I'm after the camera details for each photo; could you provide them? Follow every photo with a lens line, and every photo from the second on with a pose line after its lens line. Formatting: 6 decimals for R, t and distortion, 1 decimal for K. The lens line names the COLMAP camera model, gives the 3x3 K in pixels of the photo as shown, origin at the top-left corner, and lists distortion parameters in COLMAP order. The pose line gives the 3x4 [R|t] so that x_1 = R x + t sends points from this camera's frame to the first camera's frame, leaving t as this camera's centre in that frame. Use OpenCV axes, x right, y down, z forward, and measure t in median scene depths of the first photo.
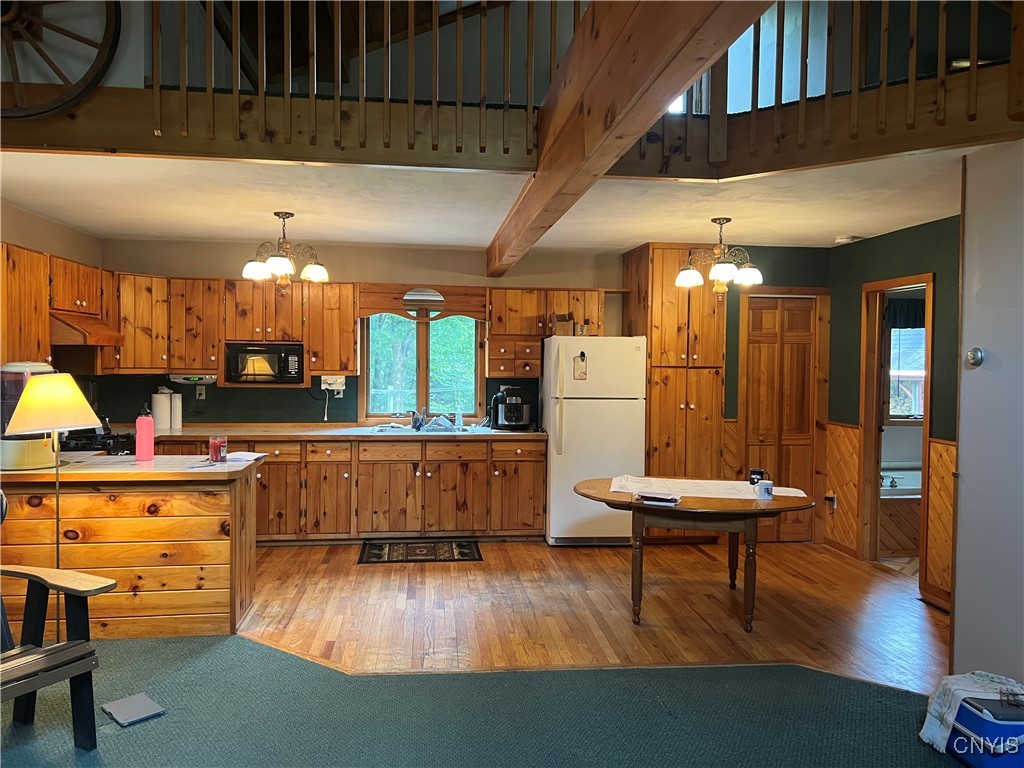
lens RADIAL K [[765.3, 0, 513.8], [0, 765.3, 383.1], [0, 0, 1]] dist [-0.002604, -0.001037]
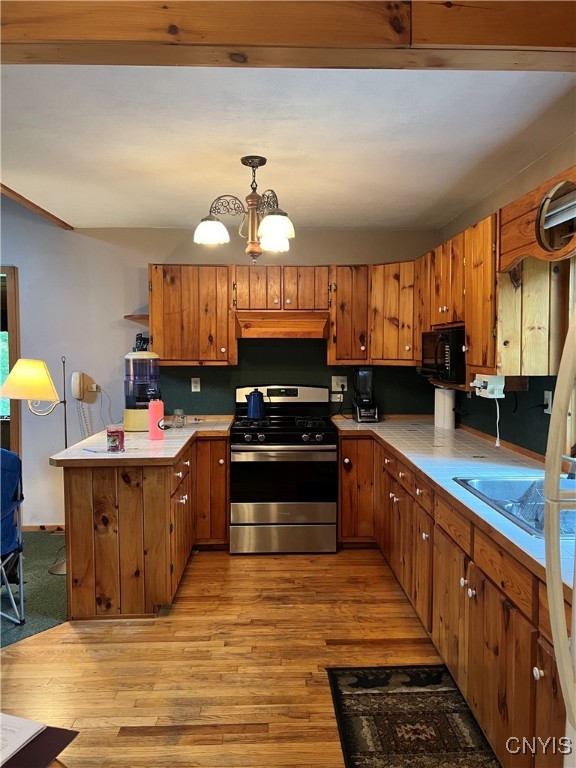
lens RADIAL K [[574.0, 0, 288.3], [0, 574.0, 380.9], [0, 0, 1]] dist [-0.002604, -0.001037]
pose [[-0.076401, 0.043412, -0.996132, 0.274451], [-0.032408, 0.998416, 0.045997, -0.024670], [0.996550, 0.035797, -0.074873, 1.038041]]
